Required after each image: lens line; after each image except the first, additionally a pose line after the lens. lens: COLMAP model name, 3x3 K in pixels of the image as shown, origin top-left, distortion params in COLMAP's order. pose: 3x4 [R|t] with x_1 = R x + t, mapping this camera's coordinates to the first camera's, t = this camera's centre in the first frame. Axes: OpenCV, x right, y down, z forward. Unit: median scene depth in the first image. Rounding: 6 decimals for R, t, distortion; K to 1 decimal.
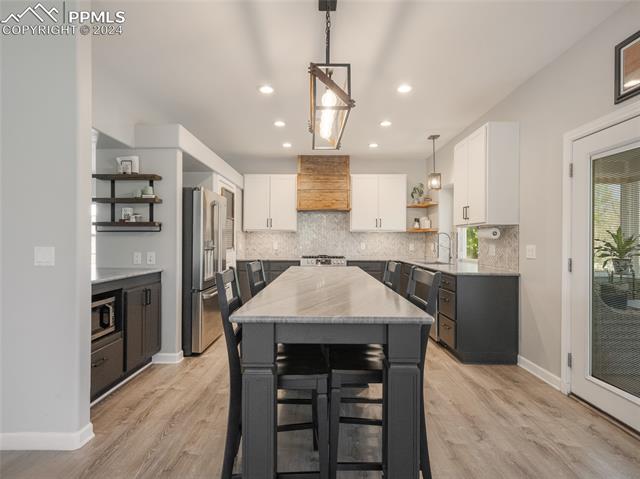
lens RADIAL K [[325.6, 0, 312.2], [0, 325.6, 239.7], [0, 0, 1]] dist [0.000140, 0.000271]
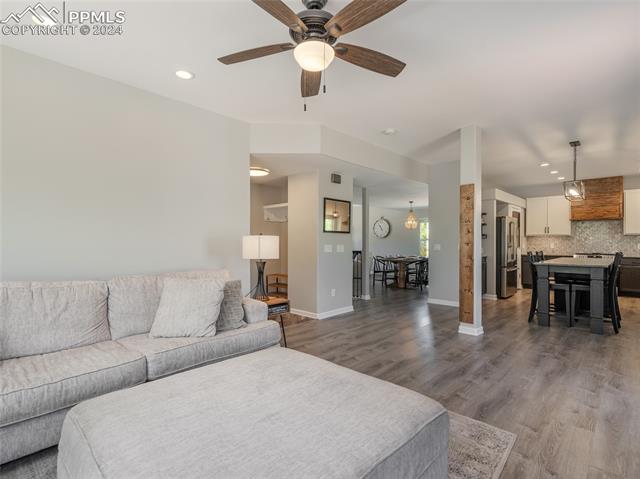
lens RADIAL K [[320.4, 0, 320.0], [0, 320.4, 239.5], [0, 0, 1]] dist [0.001203, 0.000328]
pose [[0.732706, -0.007830, -0.680501, 0.111964], [0.002760, 0.999960, -0.008534, 0.000114], [0.680540, 0.004375, 0.732698, -0.827840]]
